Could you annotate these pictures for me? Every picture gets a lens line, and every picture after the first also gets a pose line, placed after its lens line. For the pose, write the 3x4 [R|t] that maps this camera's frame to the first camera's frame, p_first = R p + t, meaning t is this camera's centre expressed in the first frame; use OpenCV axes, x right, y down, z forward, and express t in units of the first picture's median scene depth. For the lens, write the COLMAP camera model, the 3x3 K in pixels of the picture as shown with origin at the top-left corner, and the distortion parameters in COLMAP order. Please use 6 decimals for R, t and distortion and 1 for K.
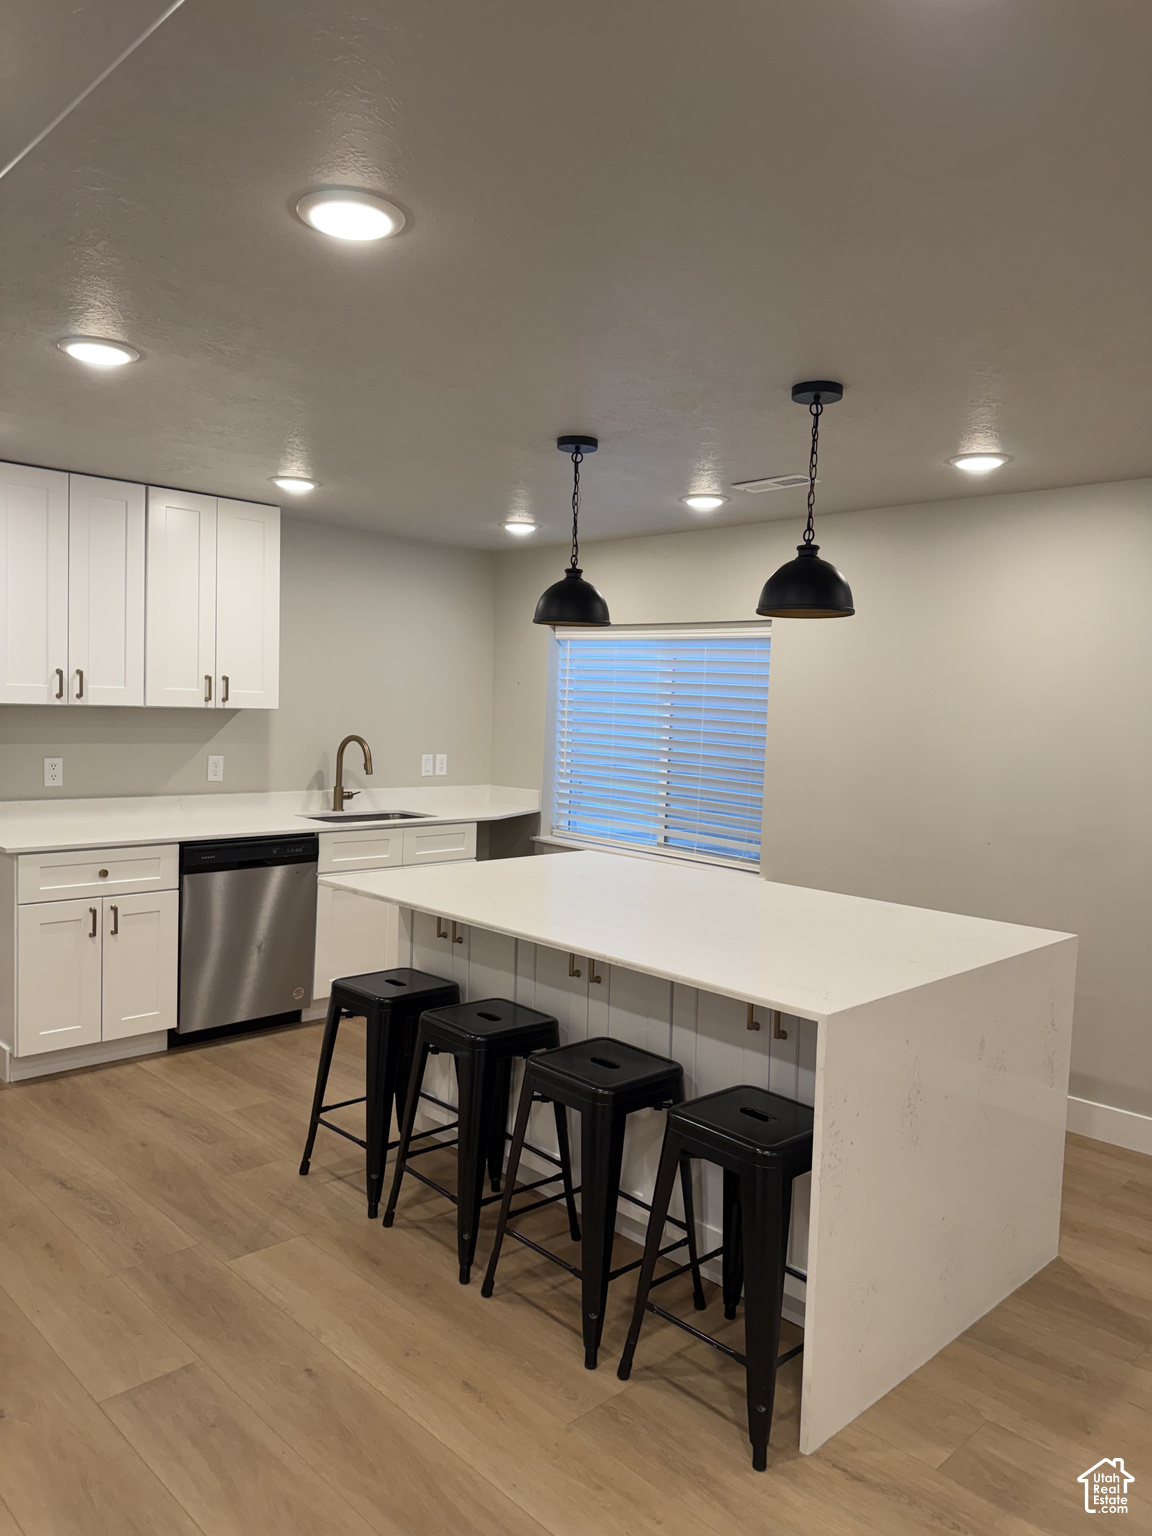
lens RADIAL K [[1075.9, 0, 576.0], [0, 1075.9, 768.0], [0, 0, 1]] dist [0.058238, -0.074025]
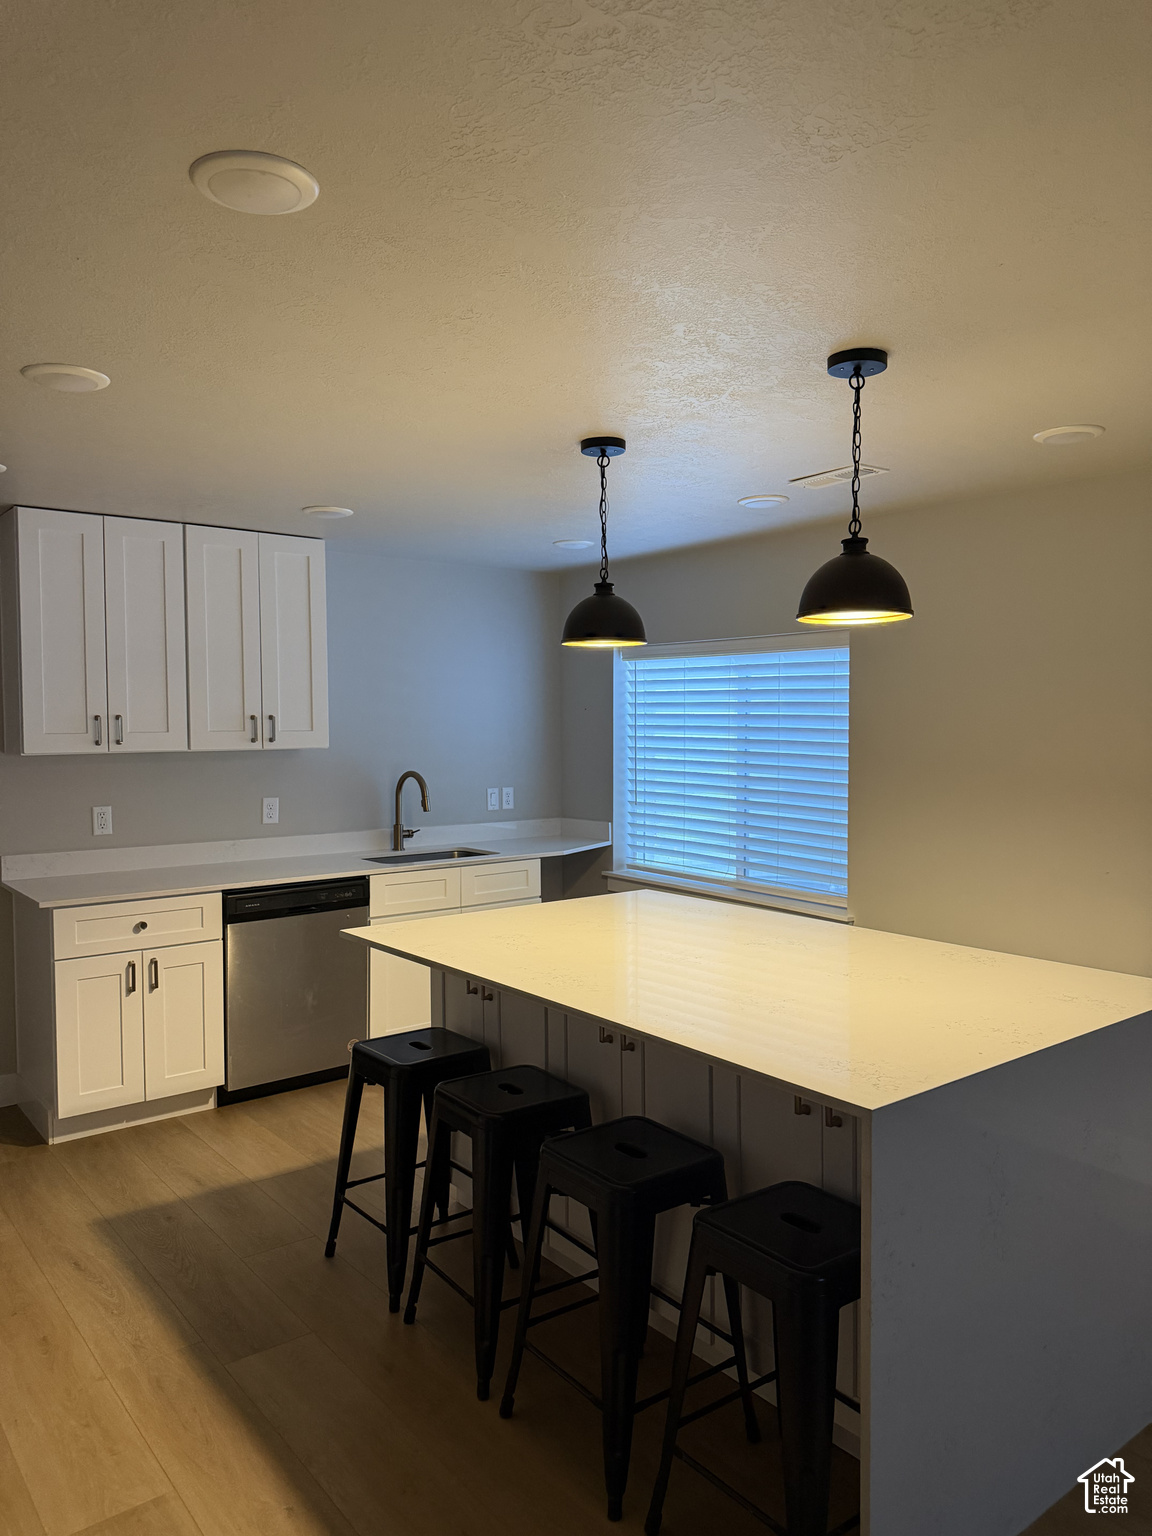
lens RADIAL K [[1068.9, 0, 576.0], [0, 1068.9, 768.0], [0, 0, 1]] dist [0.043815, -0.057749]
pose [[0.993307, -0.034860, -0.110118, 0.067613], [0.032455, 0.999196, -0.023554, -0.009249], [0.110850, 0.019823, 0.993639, 0.106335]]
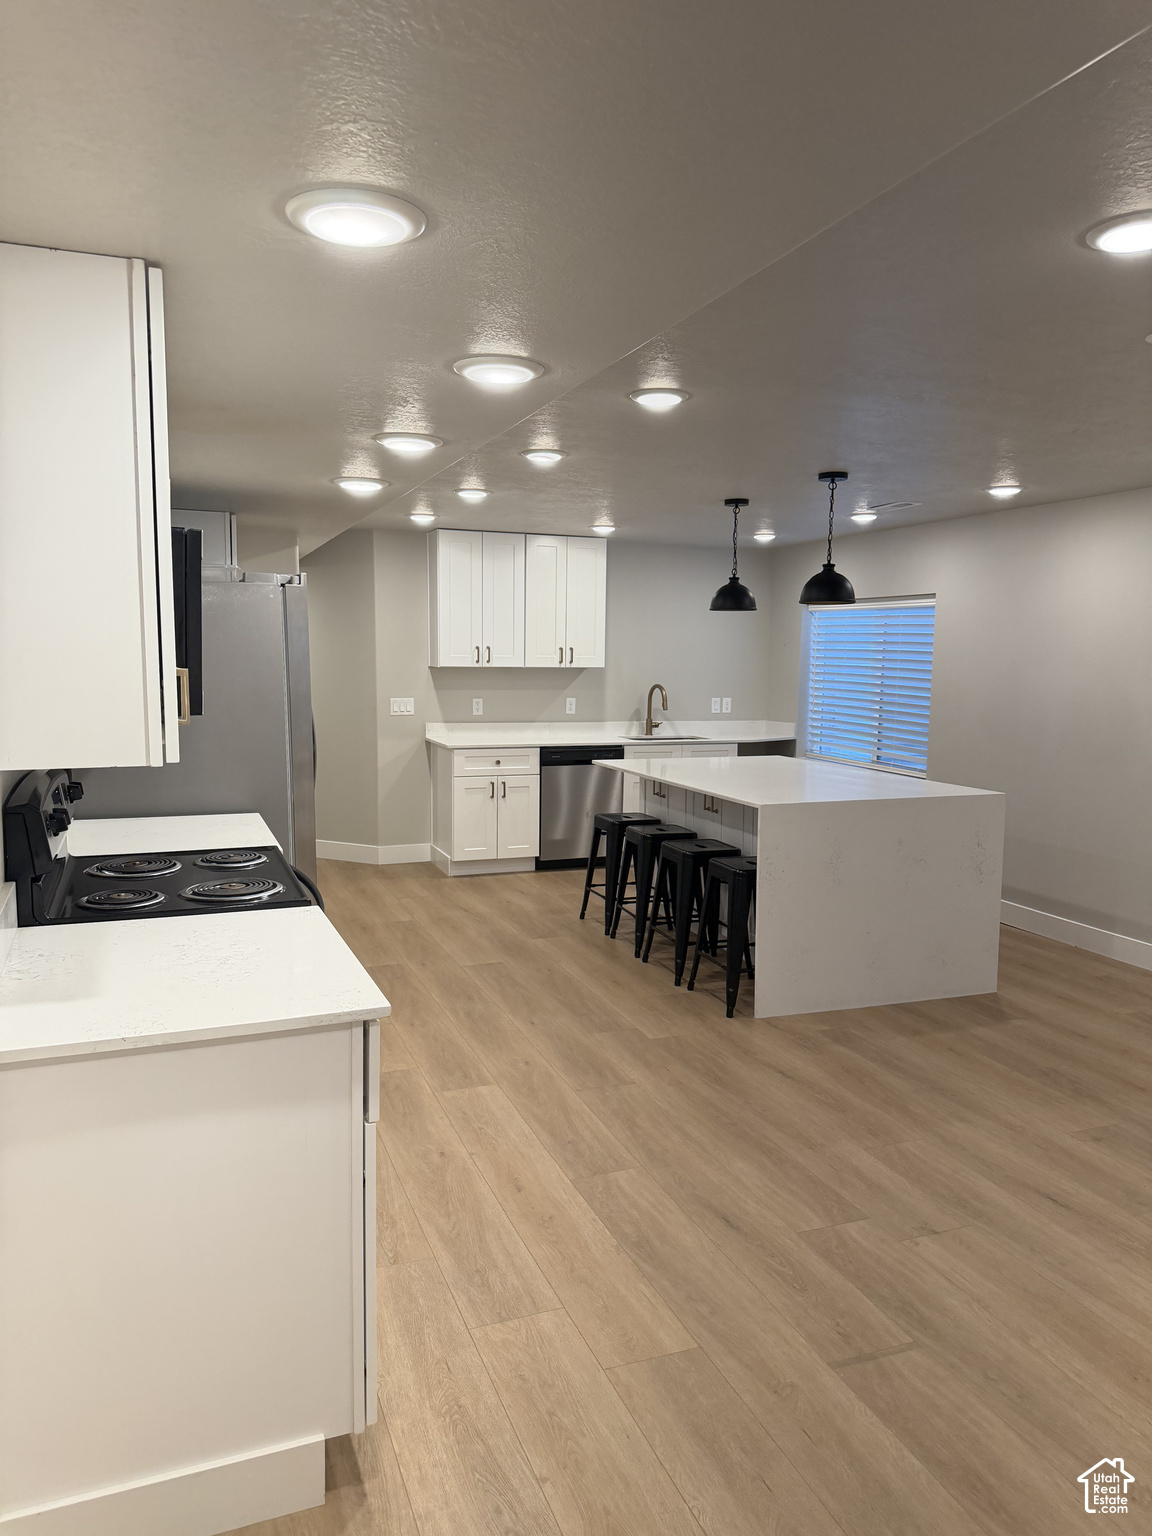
lens RADIAL K [[1075.9, 0, 576.0], [0, 1075.9, 768.0], [0, 0, 1]] dist [0.058238, -0.074025]
pose [[0.913354, 0.018516, -0.406744, 0.456966], [-0.005404, 0.999429, 0.033361, 0.055617], [0.407130, -0.028273, 0.912933, -0.632797]]
